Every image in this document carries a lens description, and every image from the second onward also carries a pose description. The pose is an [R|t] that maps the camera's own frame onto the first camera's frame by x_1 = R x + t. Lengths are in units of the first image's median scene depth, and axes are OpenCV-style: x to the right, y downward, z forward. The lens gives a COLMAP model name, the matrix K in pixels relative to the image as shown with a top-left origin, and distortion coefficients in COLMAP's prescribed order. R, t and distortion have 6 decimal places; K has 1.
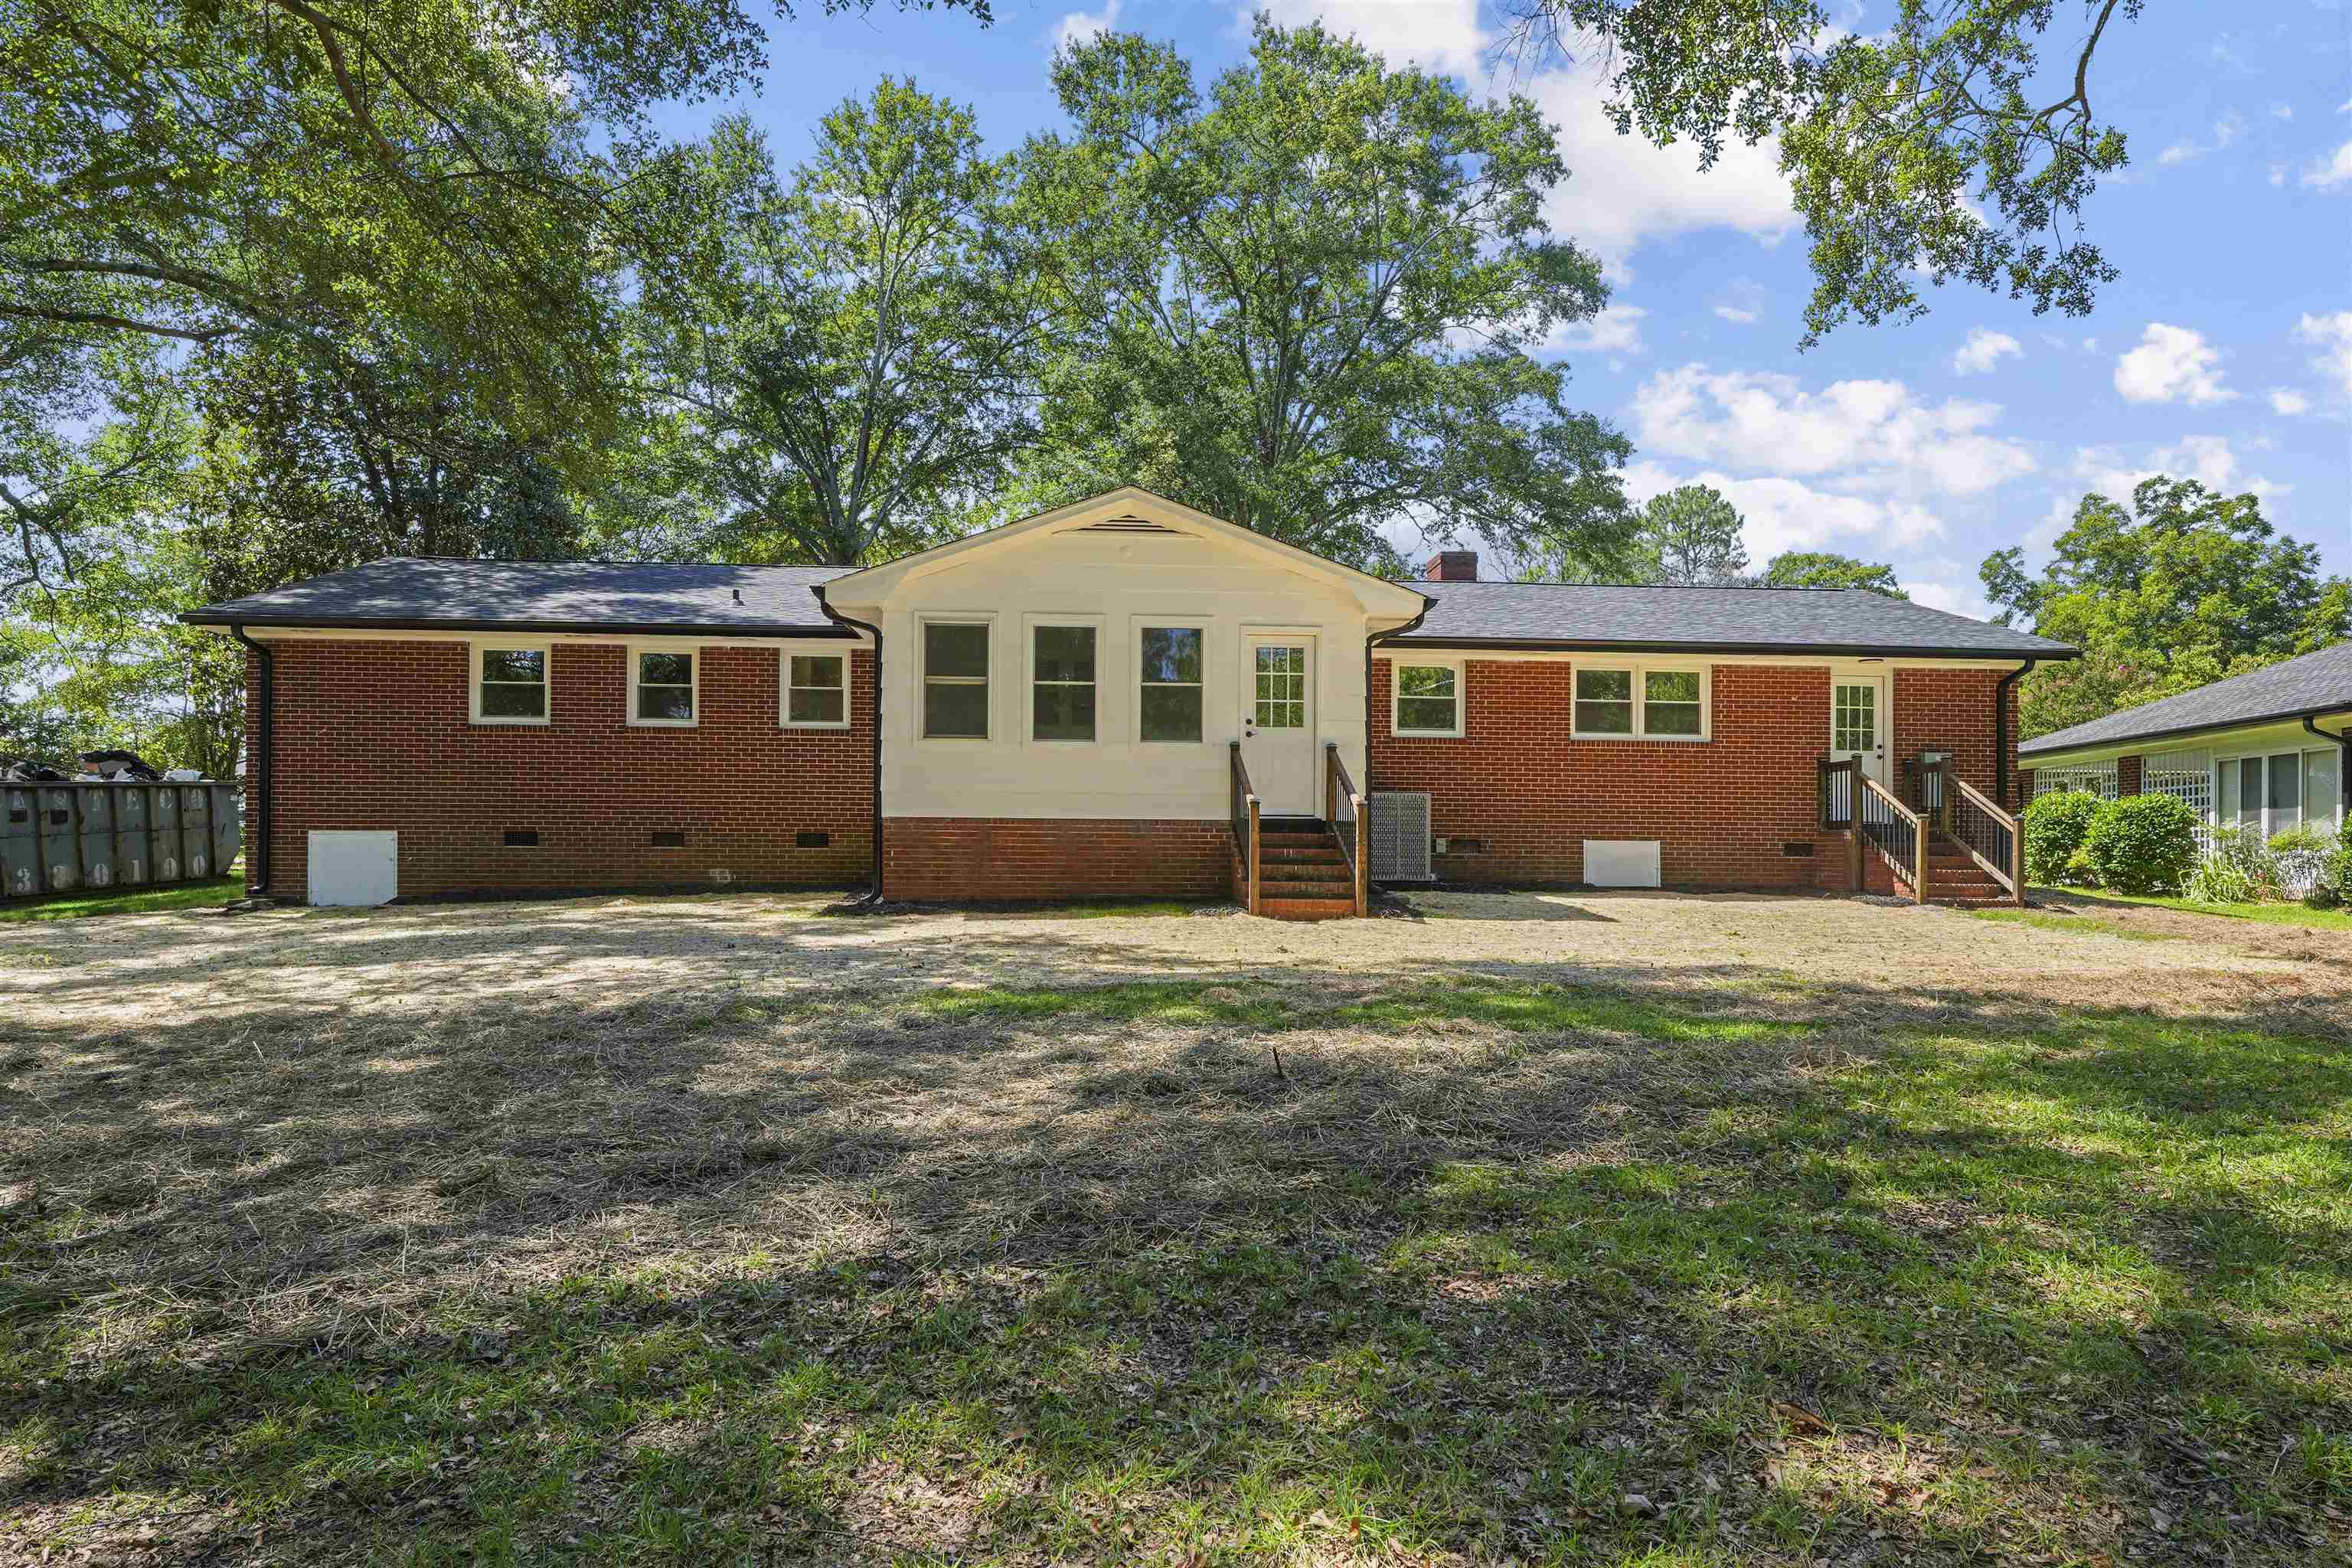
lens RADIAL K [[1478.6, 0, 1173.2], [0, 1478.6, 818.7], [0, 0, 1]] dist [0.008202, 0.000366]
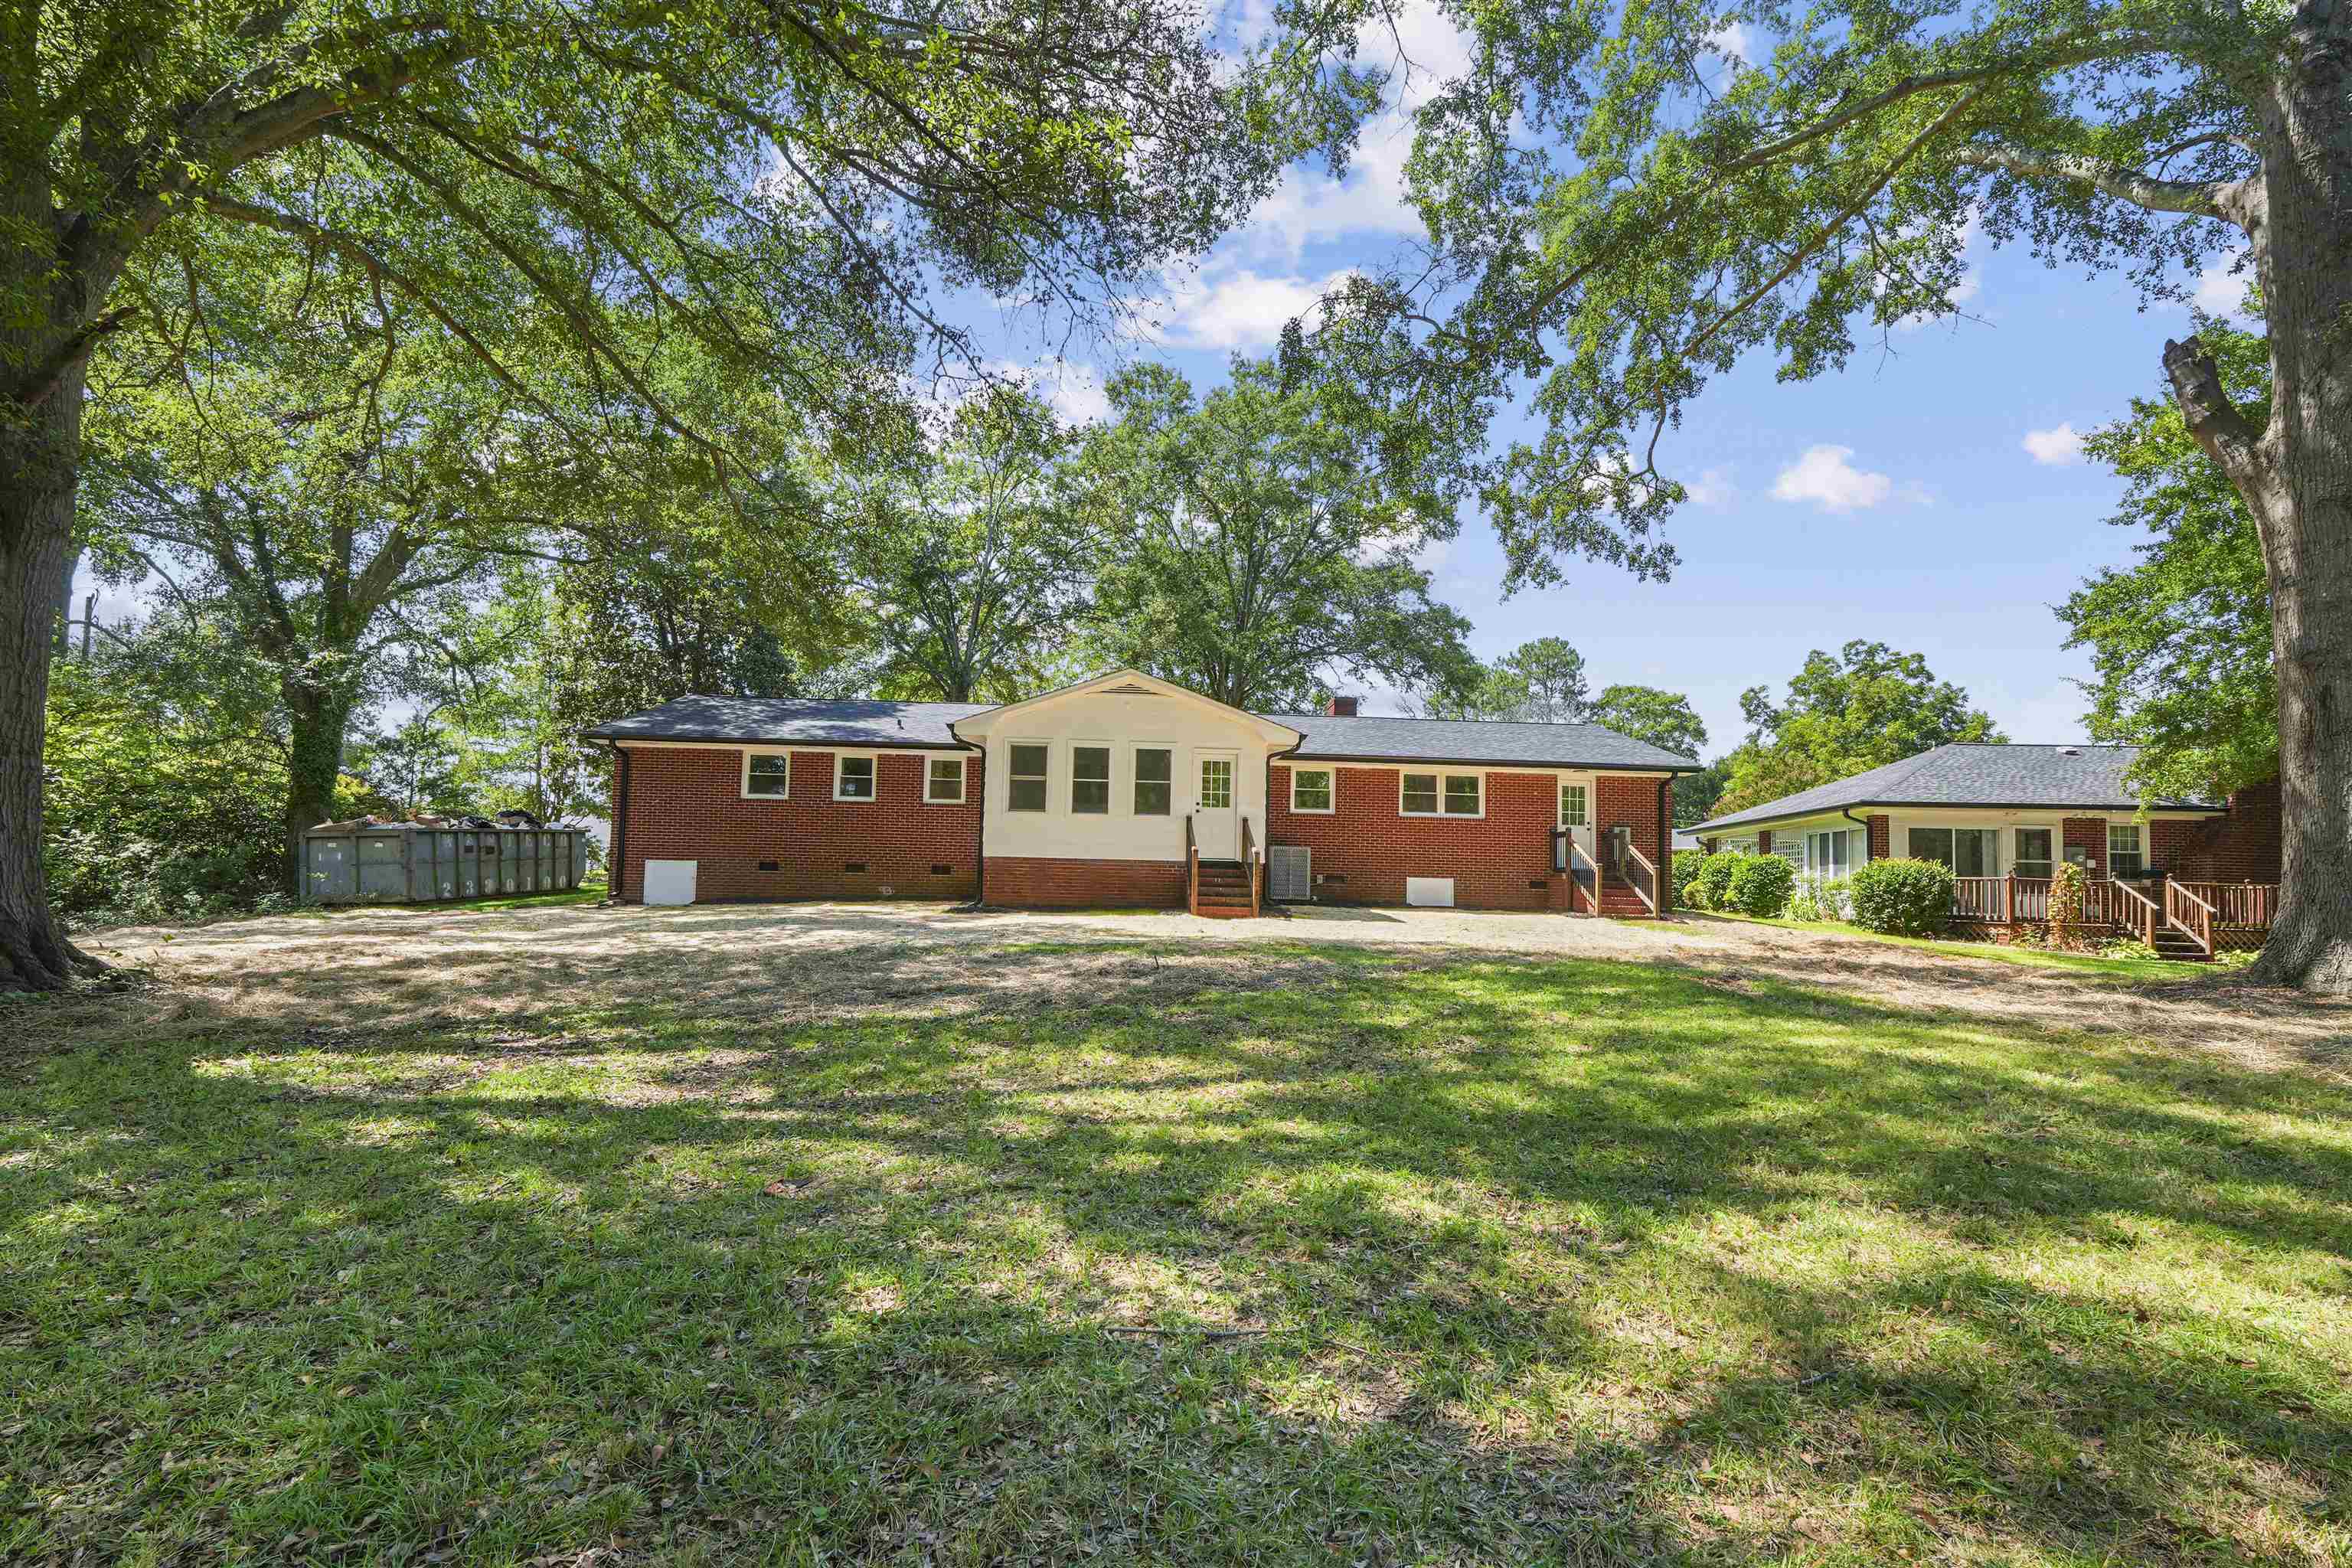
lens RADIAL K [[1076.5, 0, 1176.0], [0, 1076.5, 784.0], [0, 0, 1]] dist [-0.001482, -0.000084]
pose [[0.999795, 0.013533, -0.015050, 0.036086], [-0.014633, 0.997037, -0.075521, 0.005015], [0.013983, 0.075725, 0.997031, -0.200628]]
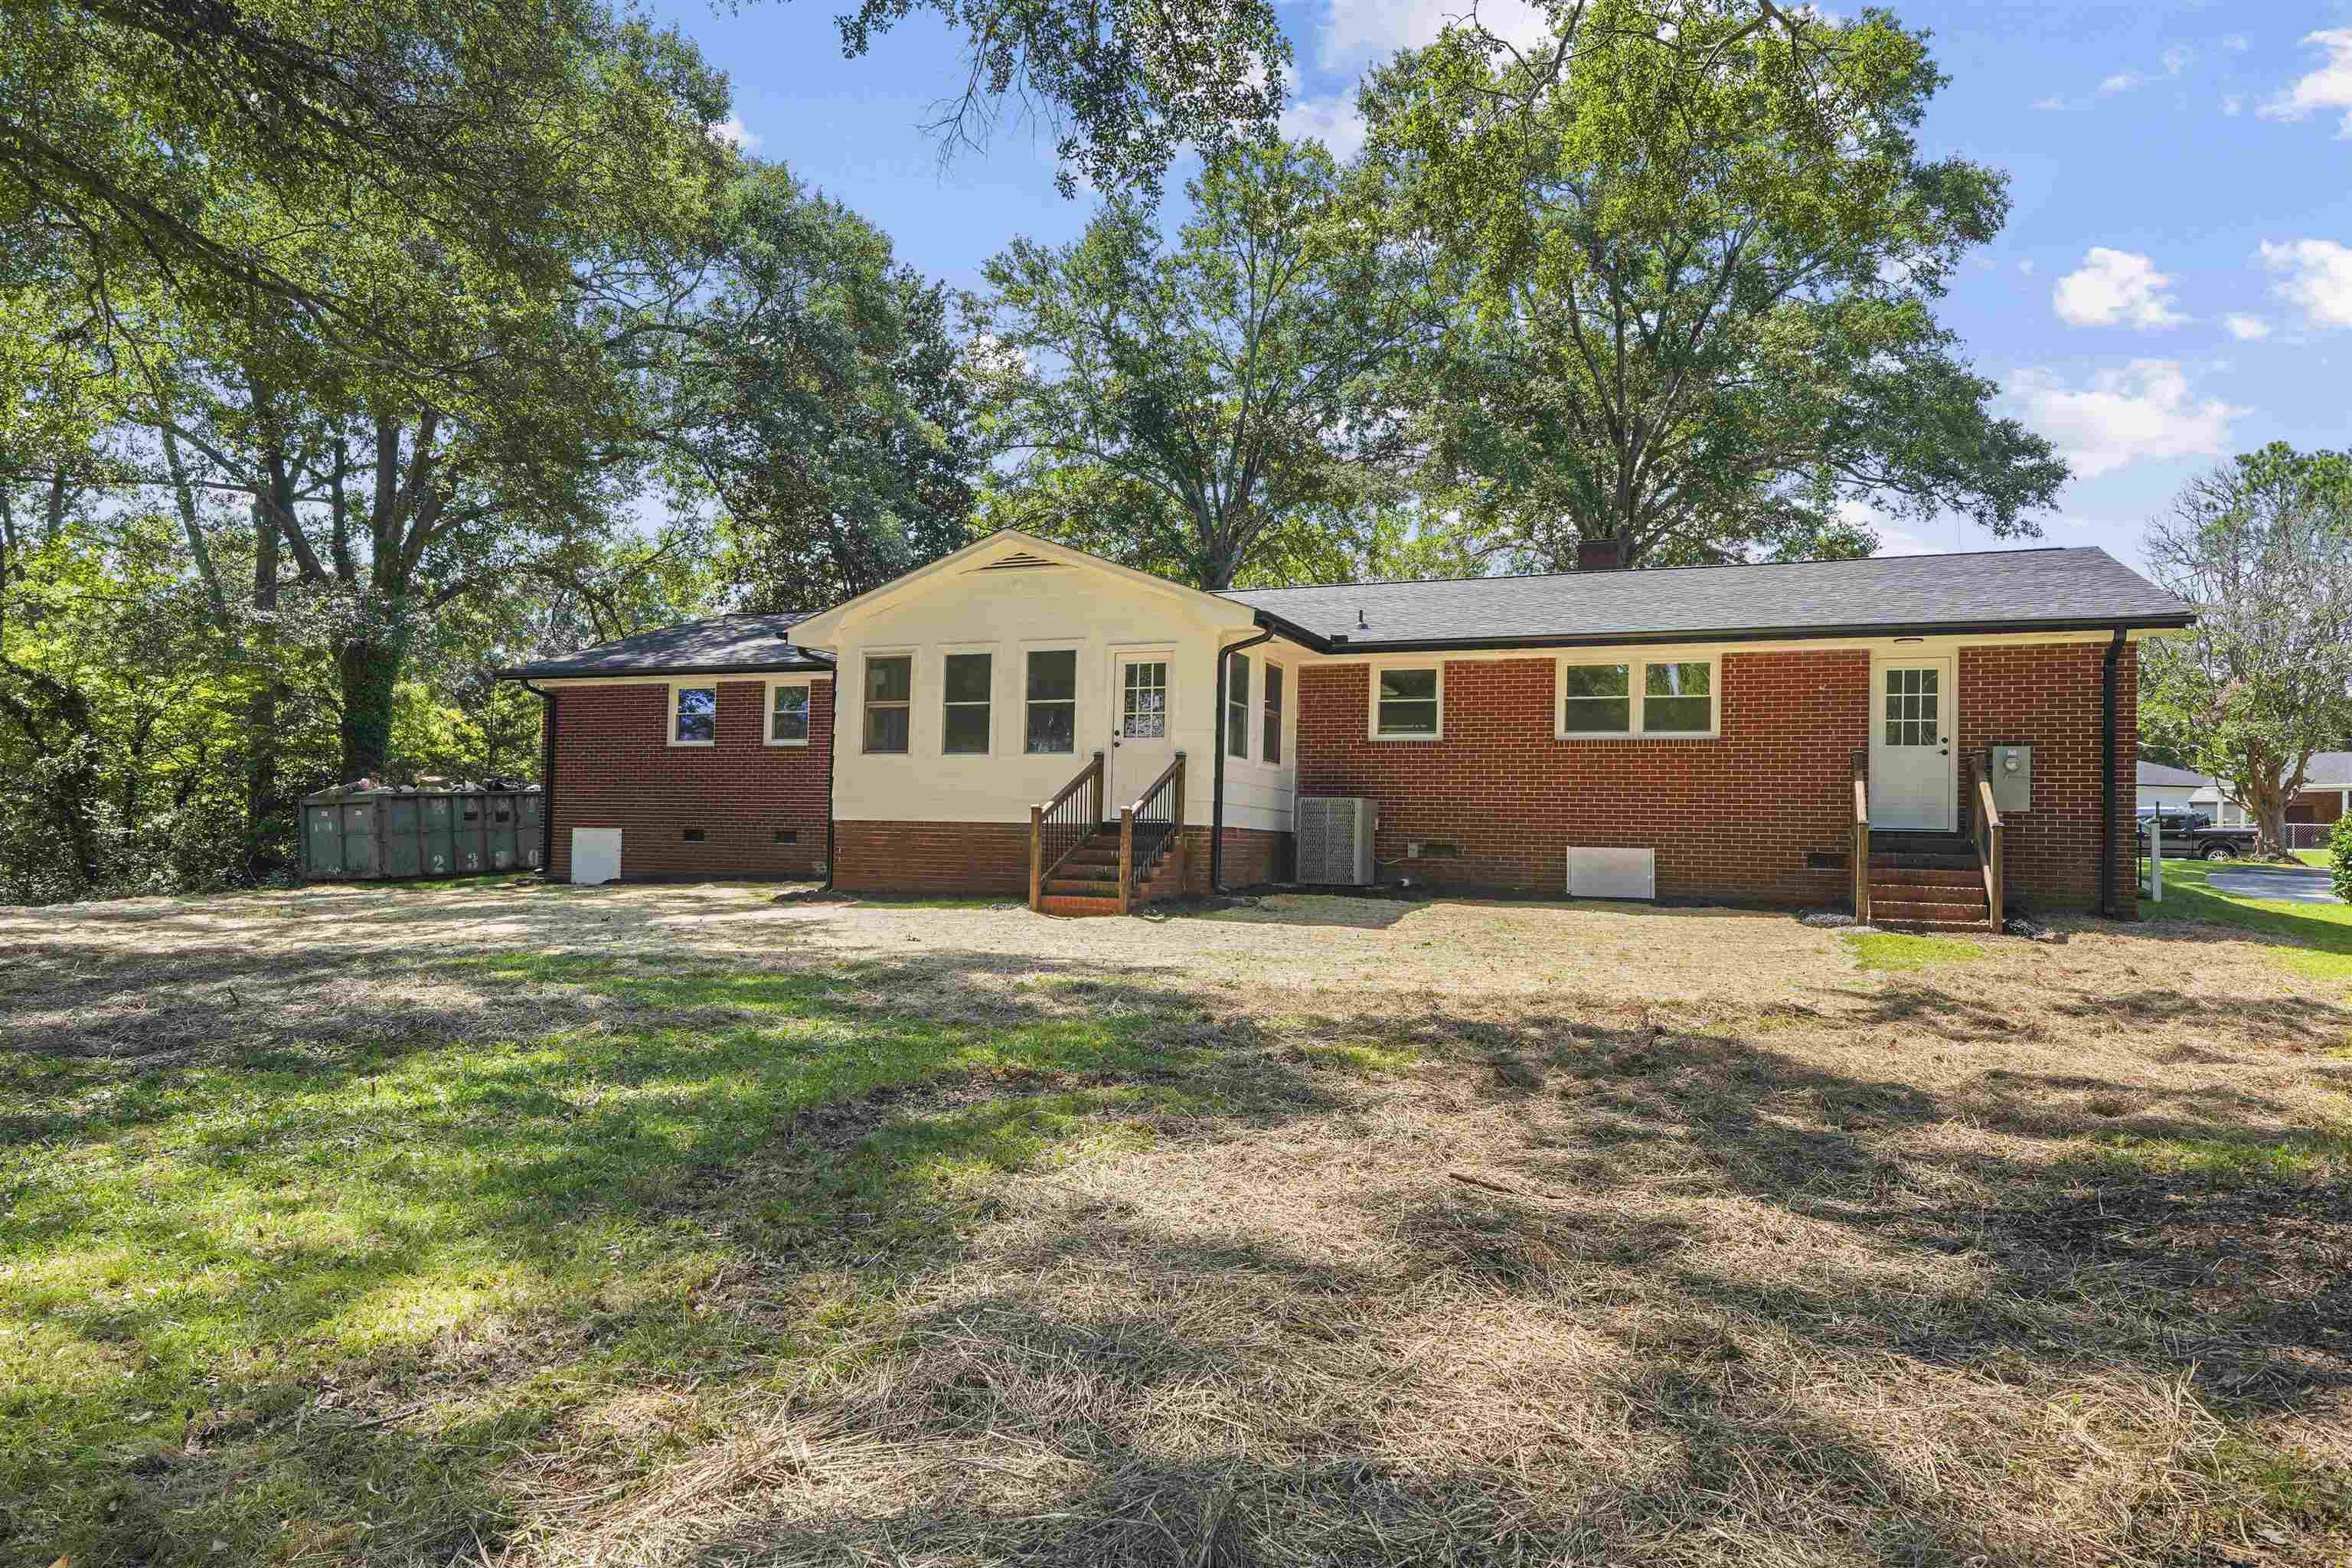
lens RADIAL K [[1462.8, 0, 1176.8], [0, 1462.8, 813.7], [0, 0, 1]] dist [0.011693, 0.000755]
pose [[0.888187, 0.002292, -0.459477, 0.472734], [-0.003157, 0.999994, -0.001116, -0.004473], [0.459472, 0.002442, 0.888189, 0.055554]]
